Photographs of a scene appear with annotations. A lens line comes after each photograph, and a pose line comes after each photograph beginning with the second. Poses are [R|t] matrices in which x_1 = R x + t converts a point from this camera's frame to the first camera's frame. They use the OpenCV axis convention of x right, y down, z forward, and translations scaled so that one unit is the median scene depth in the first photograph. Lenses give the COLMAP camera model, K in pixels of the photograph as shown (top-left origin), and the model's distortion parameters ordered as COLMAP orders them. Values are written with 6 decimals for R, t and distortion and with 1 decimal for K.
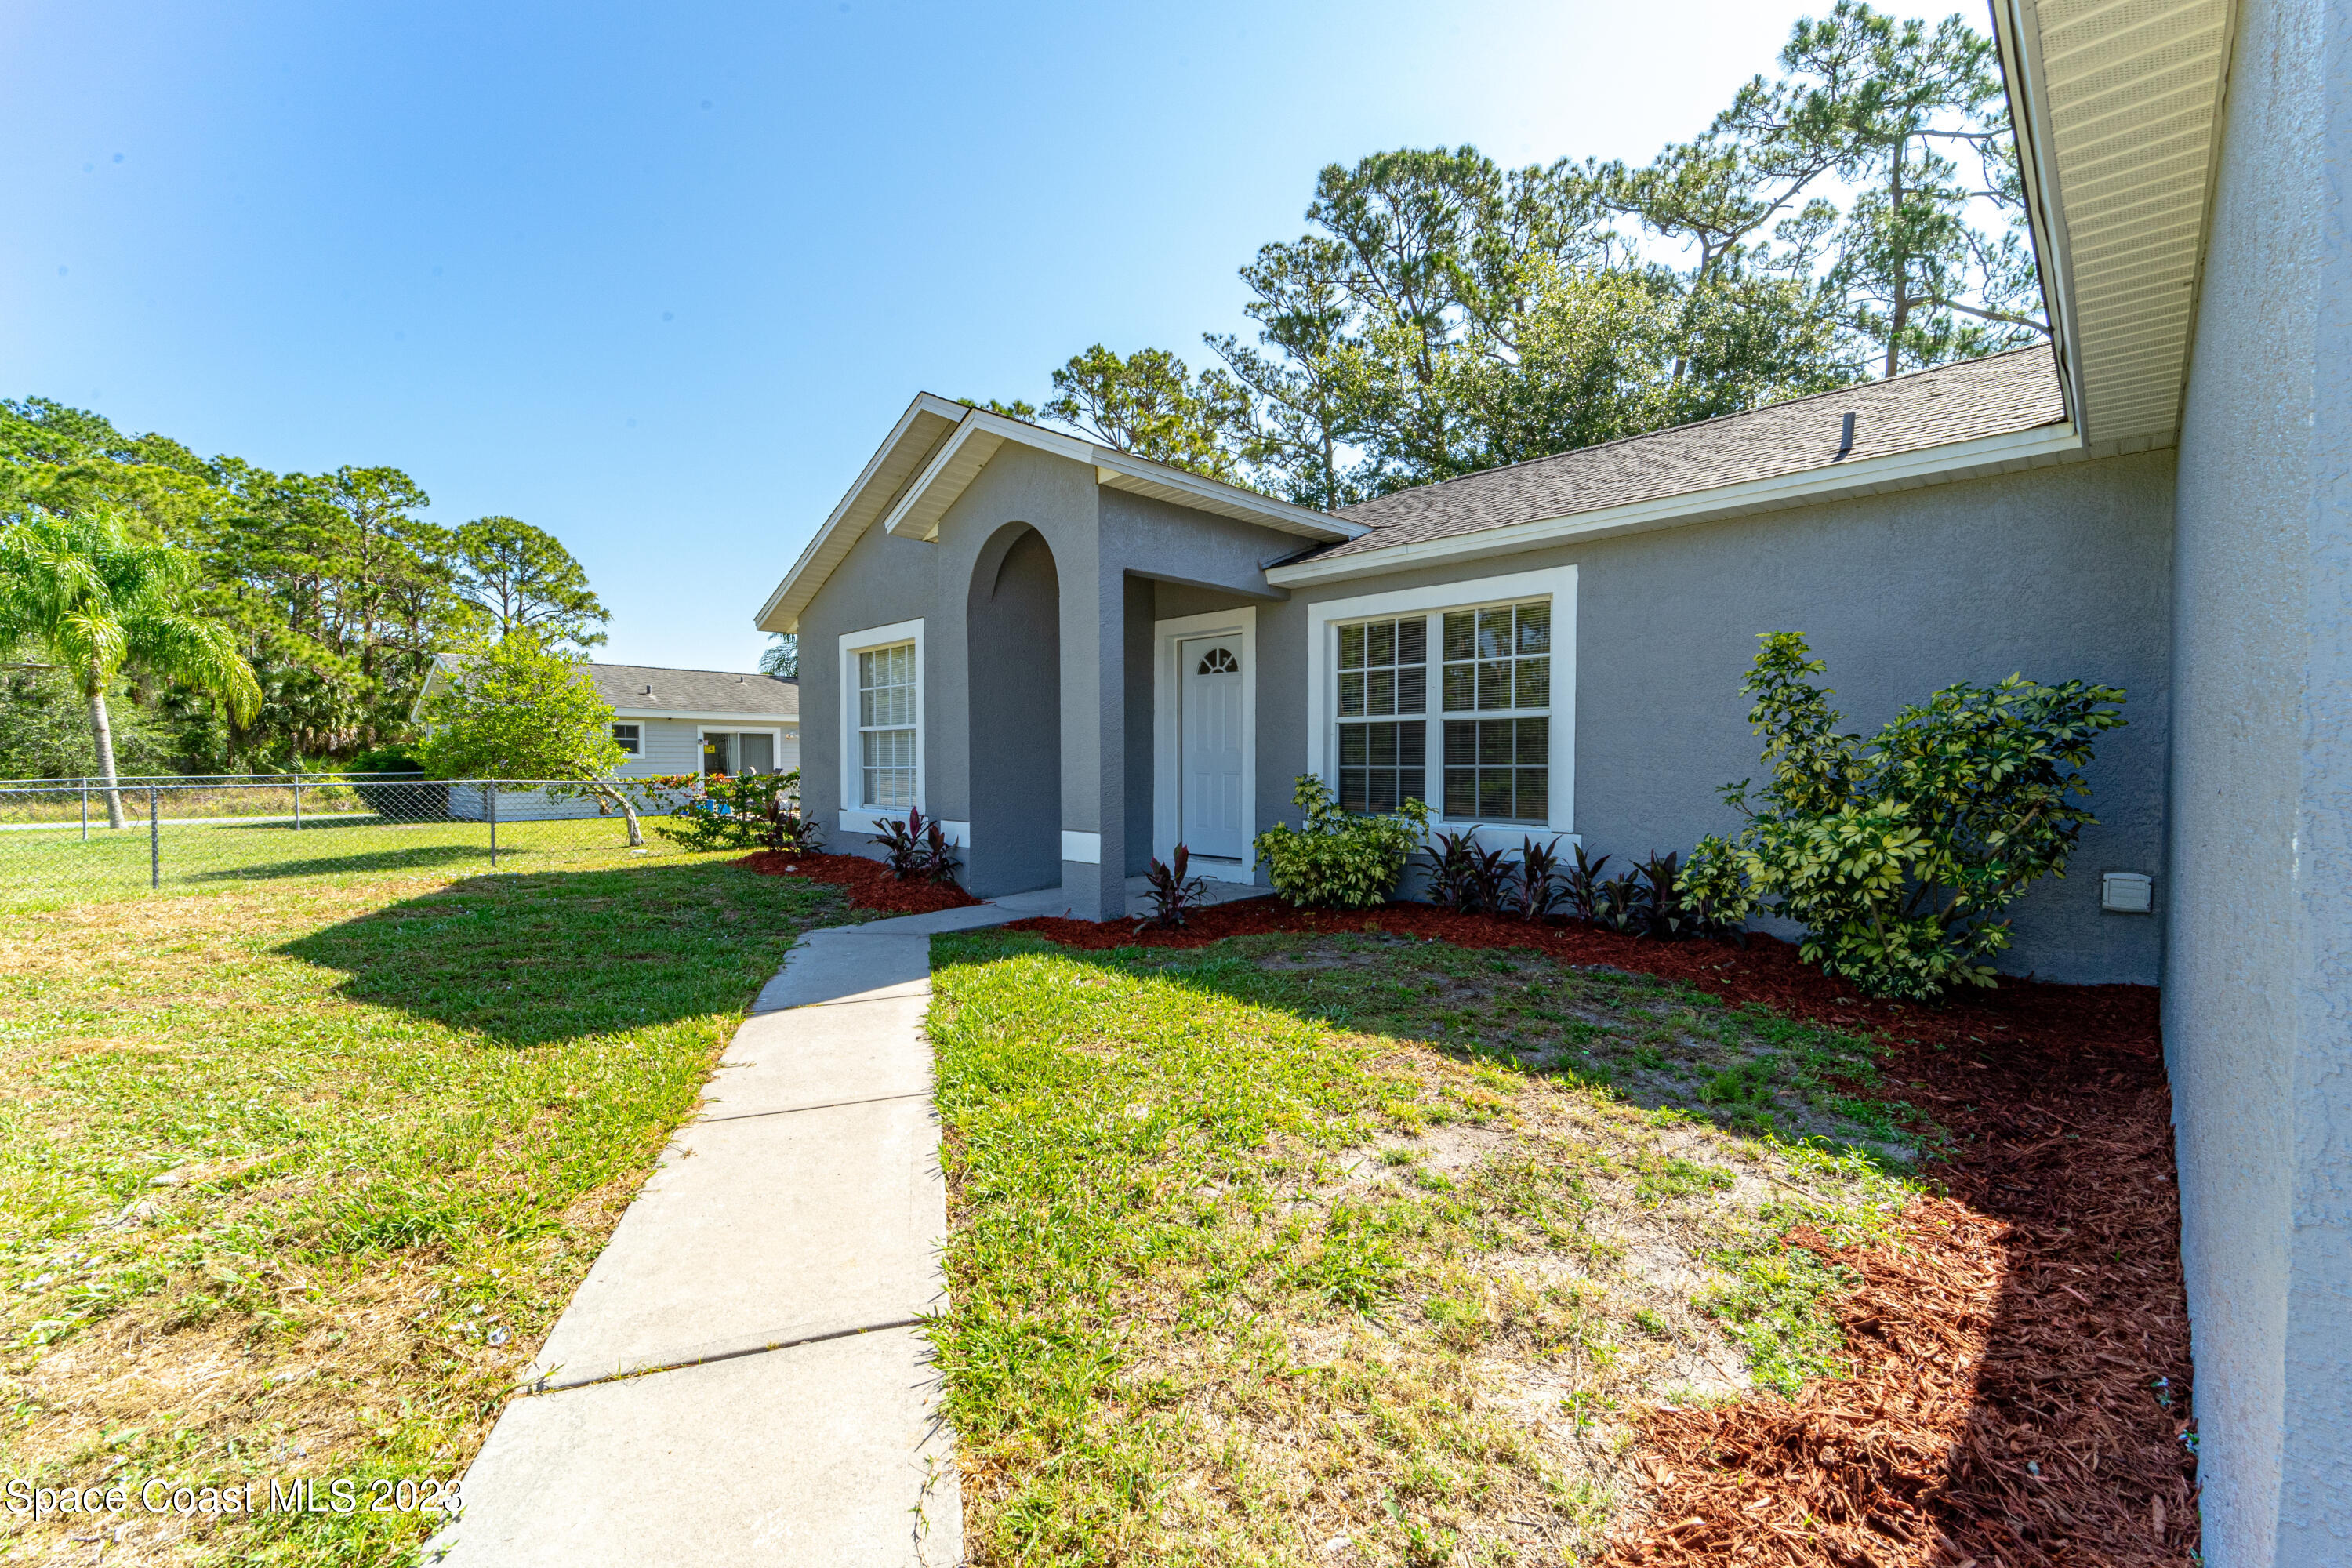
lens RADIAL K [[963.6, 0, 1205.7], [0, 963.6, 789.2], [0, 0, 1]] dist [-0.000403, -0.000714]
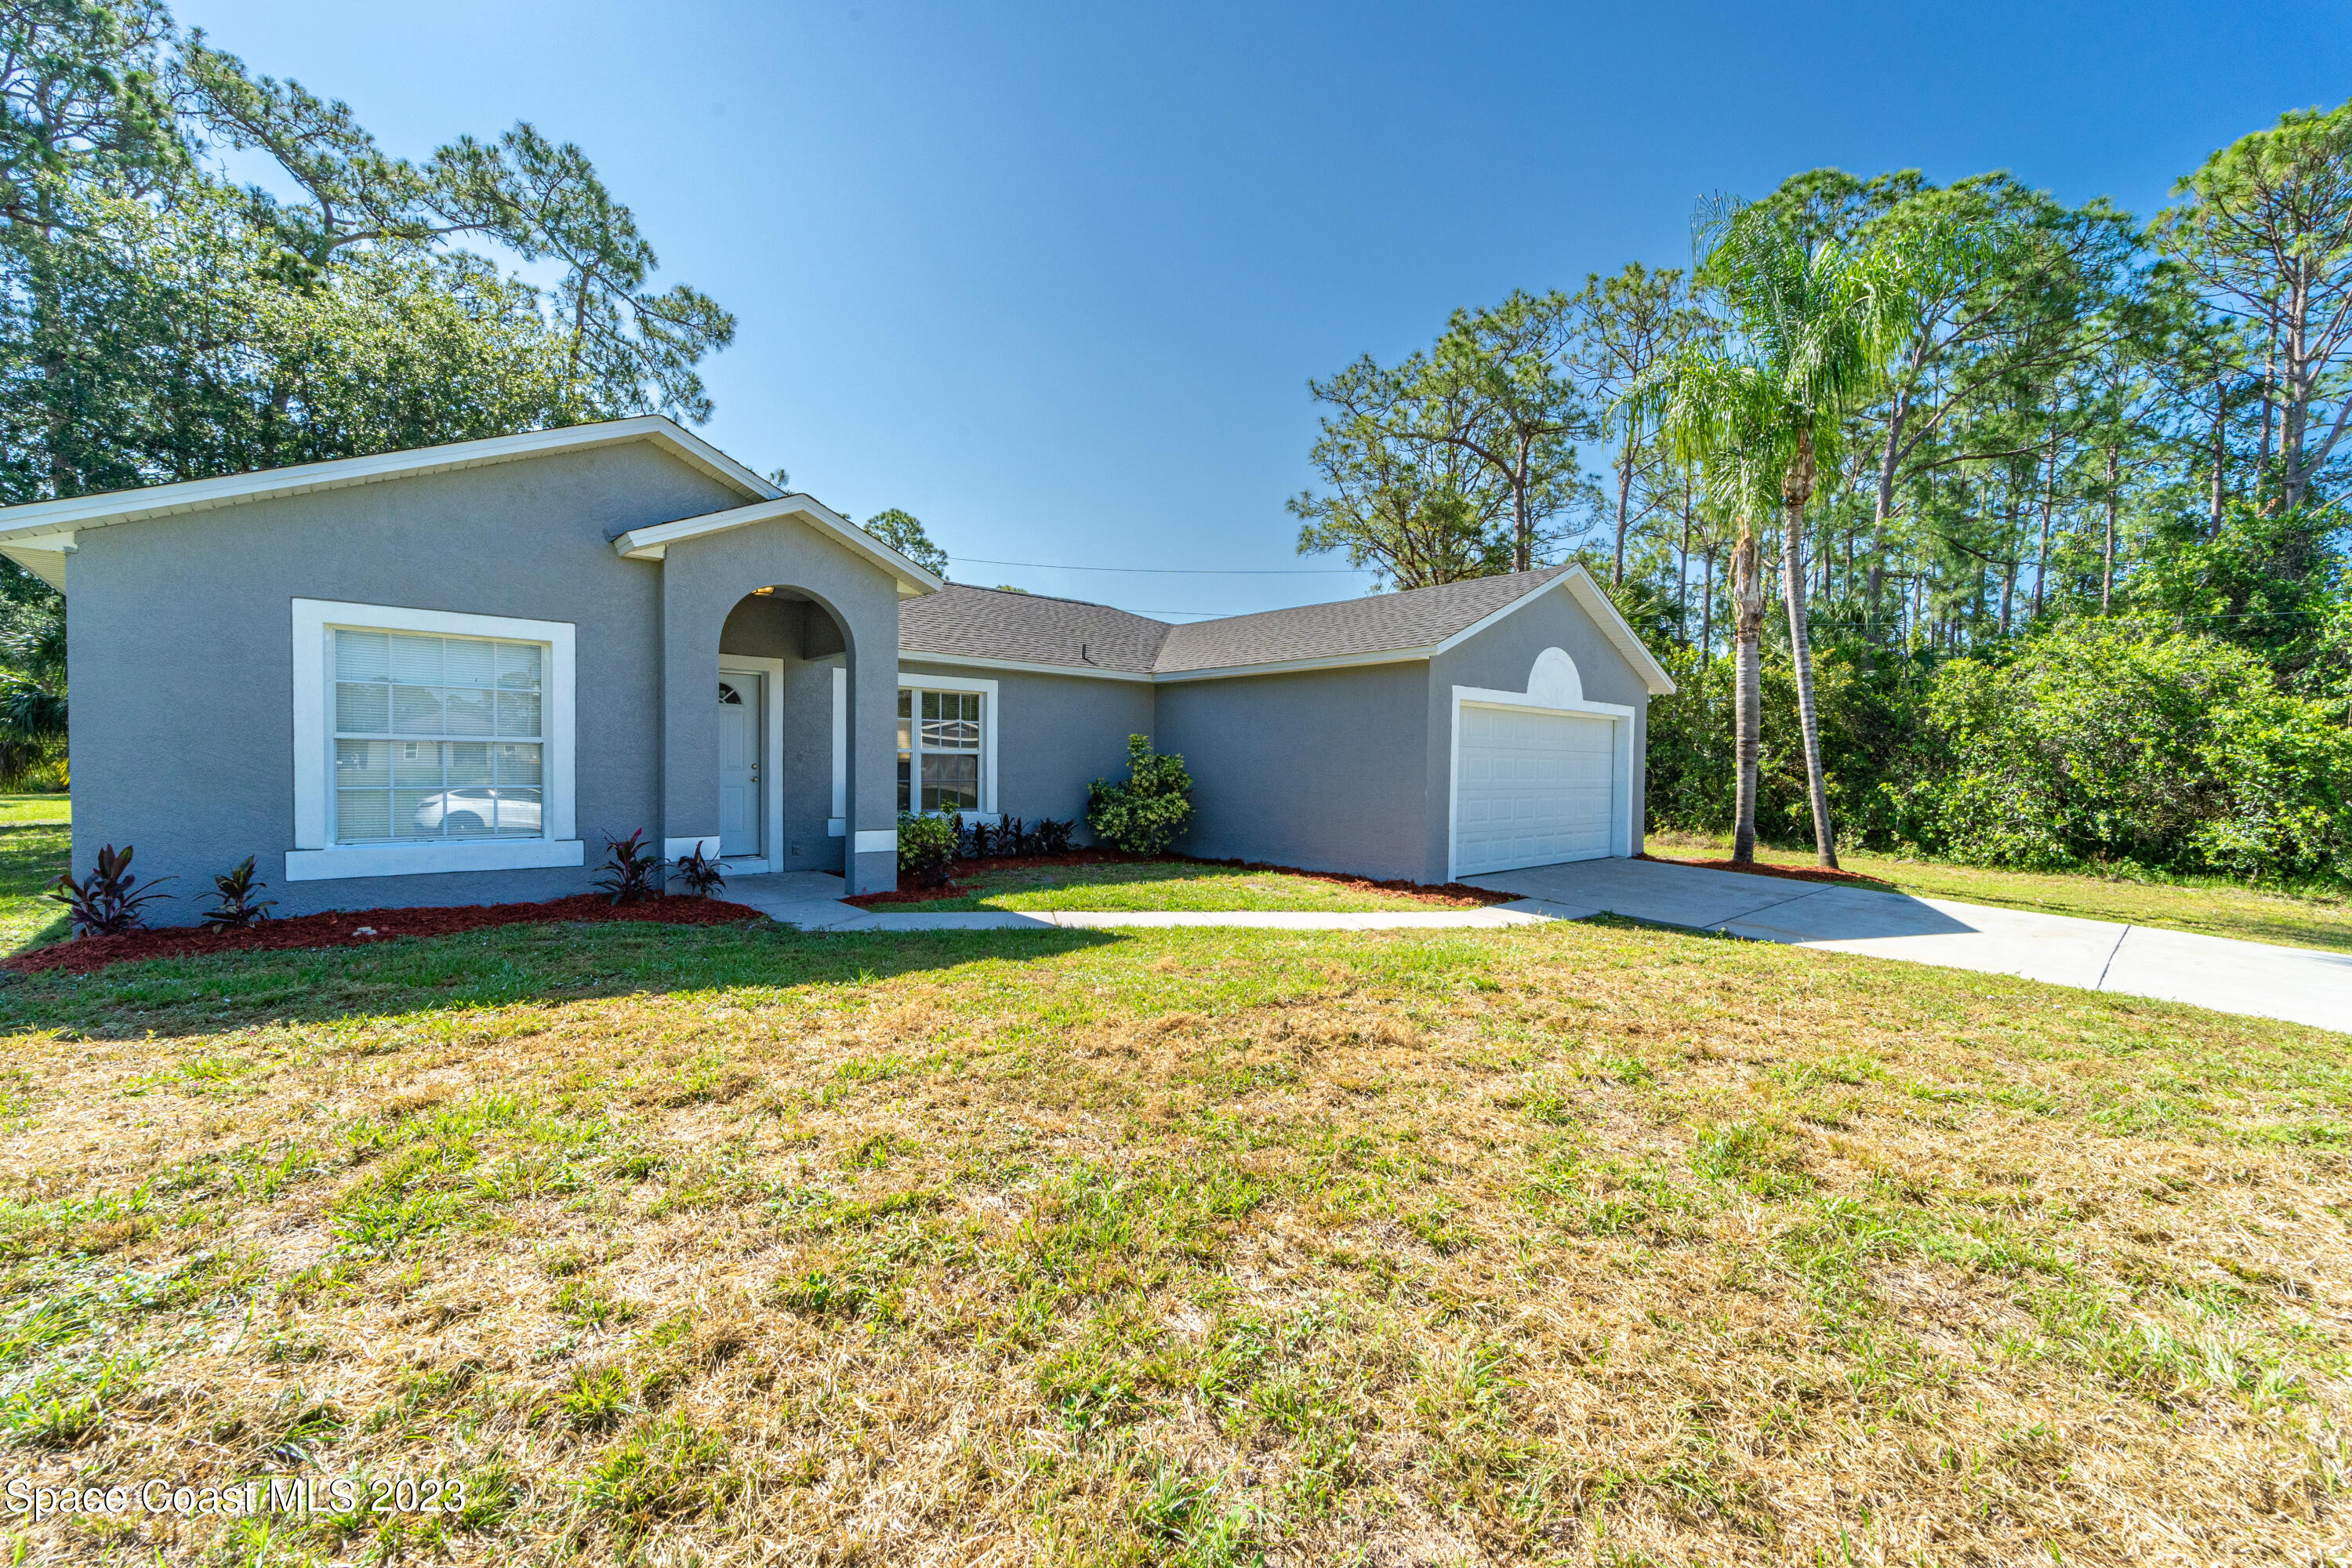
lens RADIAL K [[963.6, 0, 1205.7], [0, 963.6, 789.2], [0, 0, 1]] dist [-0.000403, -0.000714]
pose [[0.019975, -0.016271, 0.999668, -1.499760], [0.023068, 0.999609, 0.015809, -0.025311], [-0.999534, 0.022744, 0.020343, 0.489646]]
